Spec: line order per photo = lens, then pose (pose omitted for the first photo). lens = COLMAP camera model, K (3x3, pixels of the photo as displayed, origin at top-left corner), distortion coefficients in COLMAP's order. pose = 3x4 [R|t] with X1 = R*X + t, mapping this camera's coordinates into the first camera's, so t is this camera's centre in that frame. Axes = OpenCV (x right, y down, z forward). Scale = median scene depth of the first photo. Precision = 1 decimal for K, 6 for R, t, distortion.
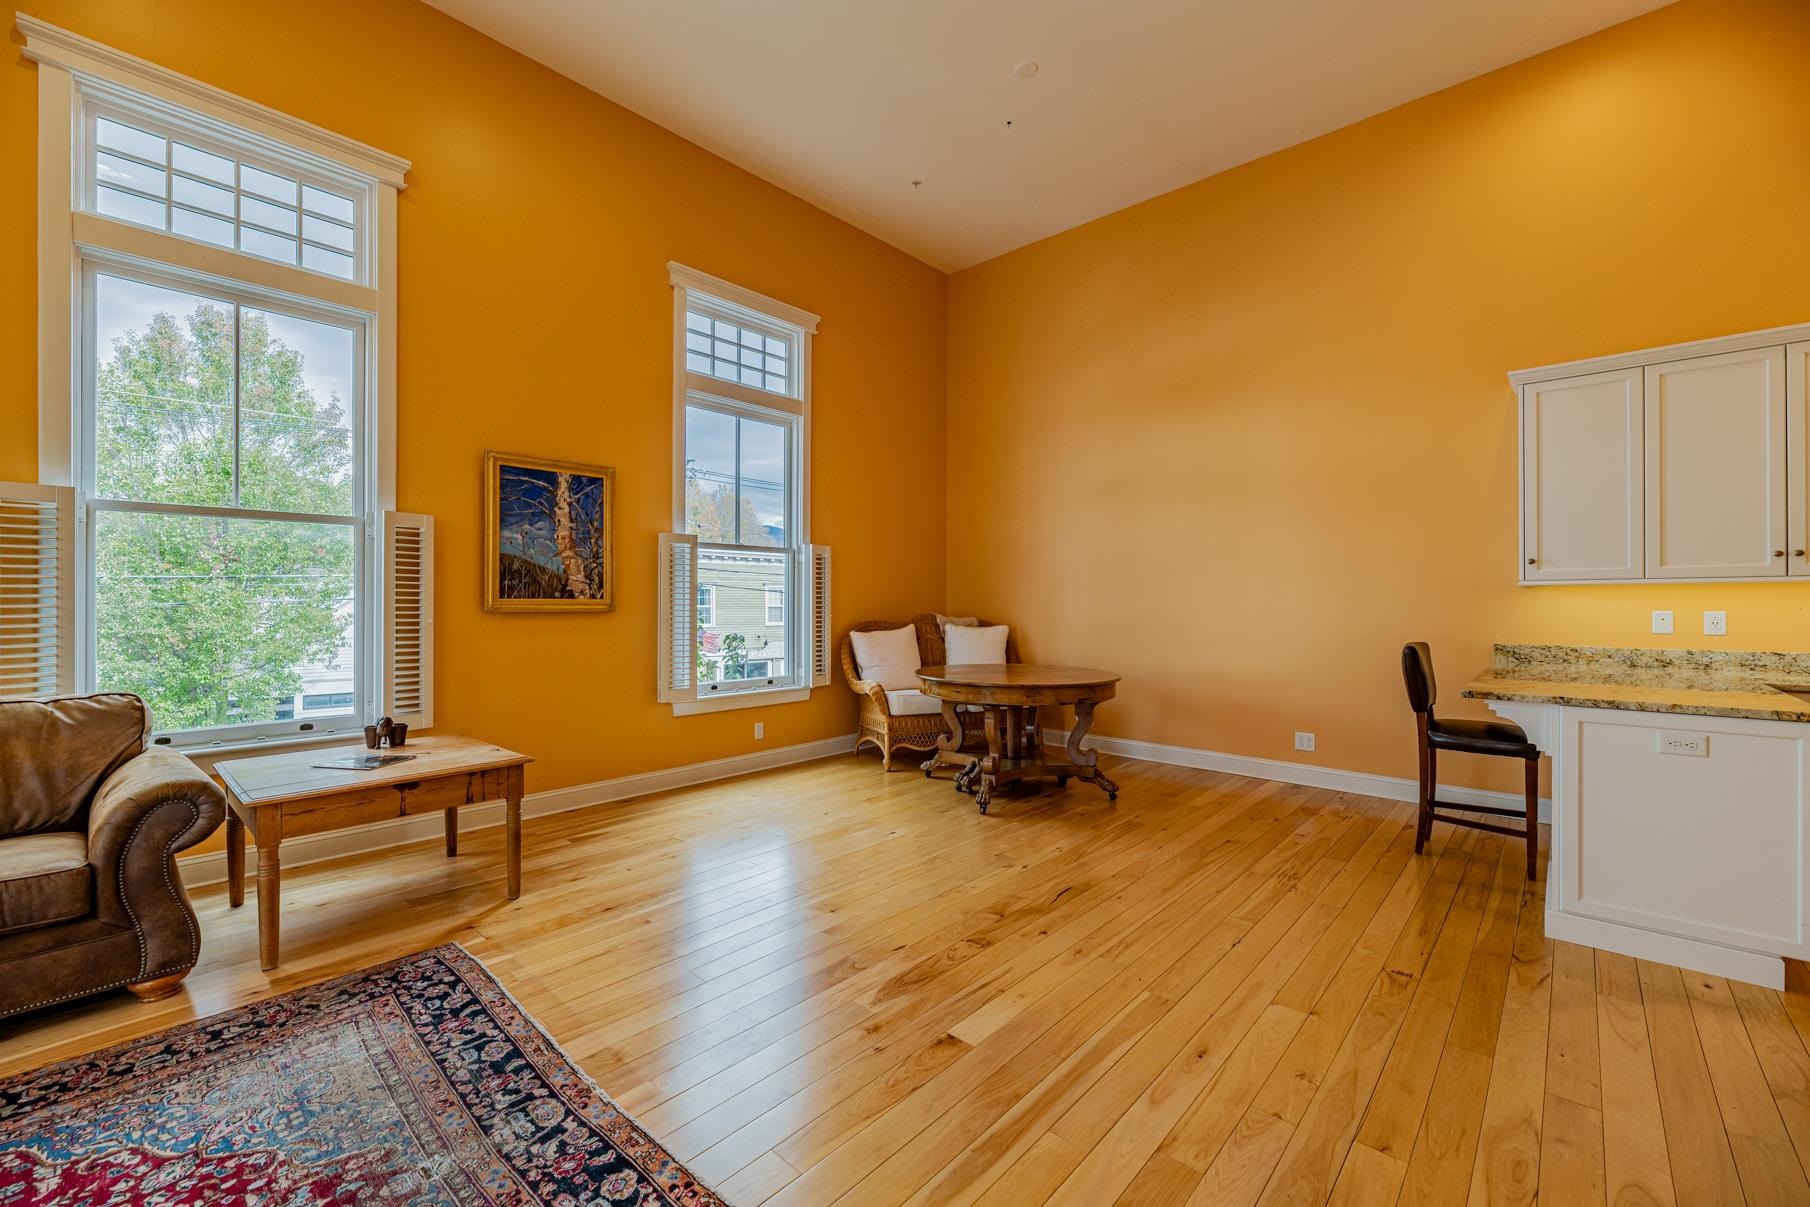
lens RADIAL K [[740.9, 0, 892.4], [0, 740.9, 594.5], [0, 0, 1]] dist [-0.002284, 0.001363]
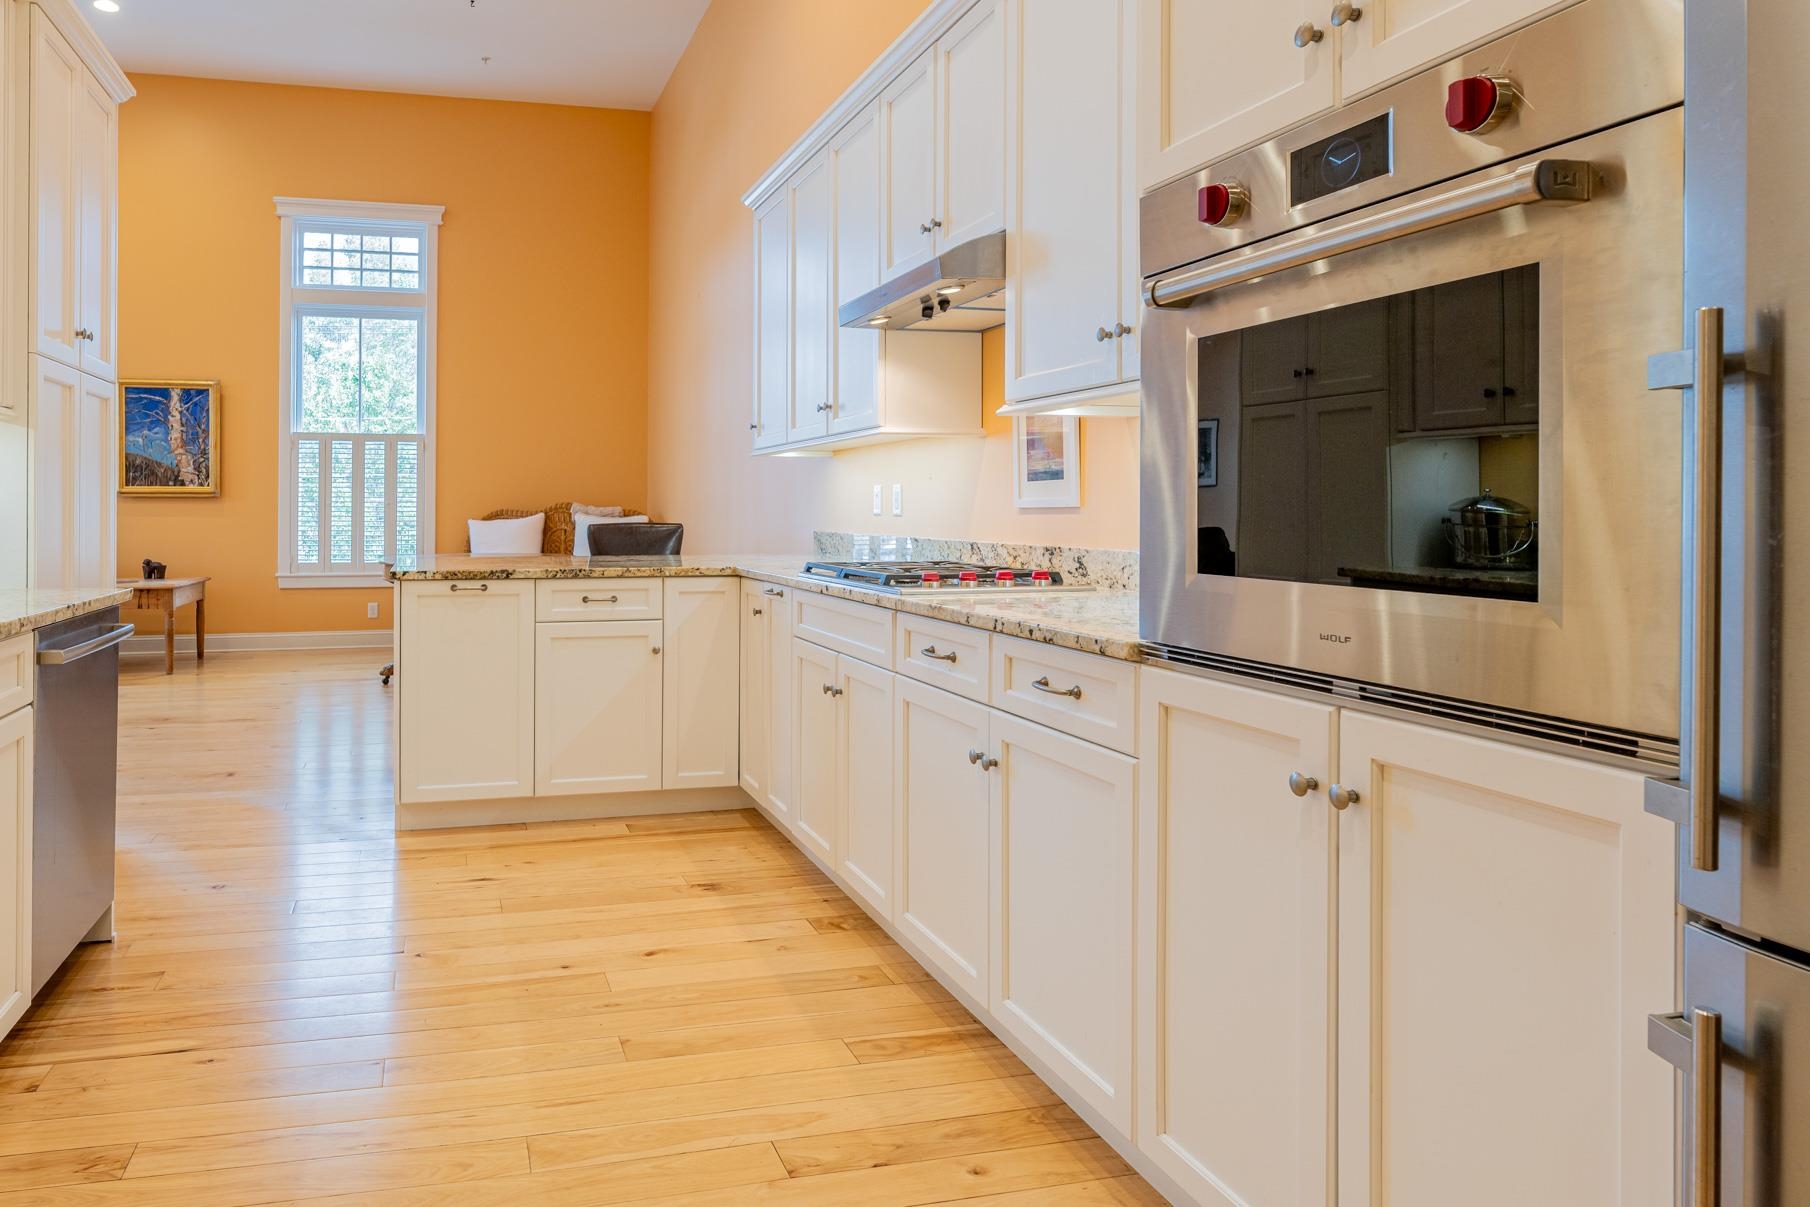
lens RADIAL K [[1050.7, 0, 655.5], [0, 1050.7, 508.0], [0, 0, 1]] dist [-0.002857, -0.001132]
pose [[0.813236, 0.000854, -0.581934, 1.288661], [0.007135, 0.999909, 0.011439, 0.028231], [0.581891, -0.013454, 0.813156, 0.001463]]
